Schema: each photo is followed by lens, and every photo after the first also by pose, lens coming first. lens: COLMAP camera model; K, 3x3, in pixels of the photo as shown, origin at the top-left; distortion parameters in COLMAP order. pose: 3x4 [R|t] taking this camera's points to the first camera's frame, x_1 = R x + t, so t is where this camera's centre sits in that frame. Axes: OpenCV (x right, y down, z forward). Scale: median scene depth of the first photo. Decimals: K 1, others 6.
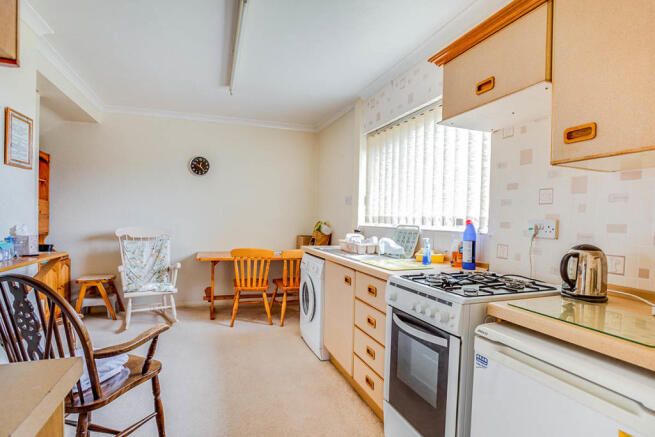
lens RADIAL K [[337.2, 0, 327.5], [0, 337.2, 218.5], [0, 0, 1]] dist [-0.000552, -0.000047]
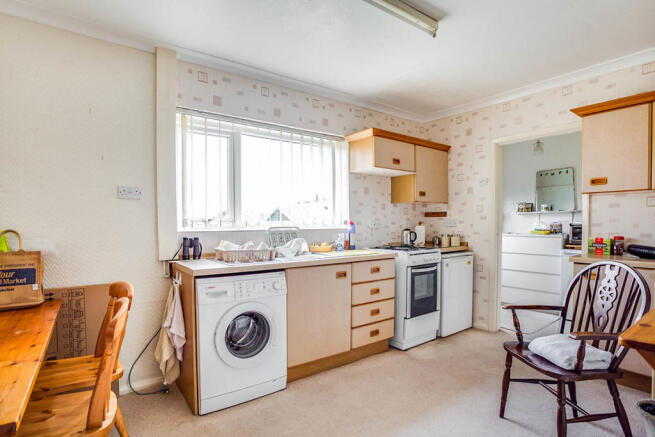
lens RADIAL K [[337.2, 0, 327.5], [0, 337.2, 218.5], [0, 0, 1]] dist [-0.000552, -0.000047]
pose [[-0.269603, -0.007867, 0.962939, -1.187248], [0.000164, 0.999966, 0.008215, -0.022496], [-0.962971, 0.002372, -0.269593, 1.534164]]
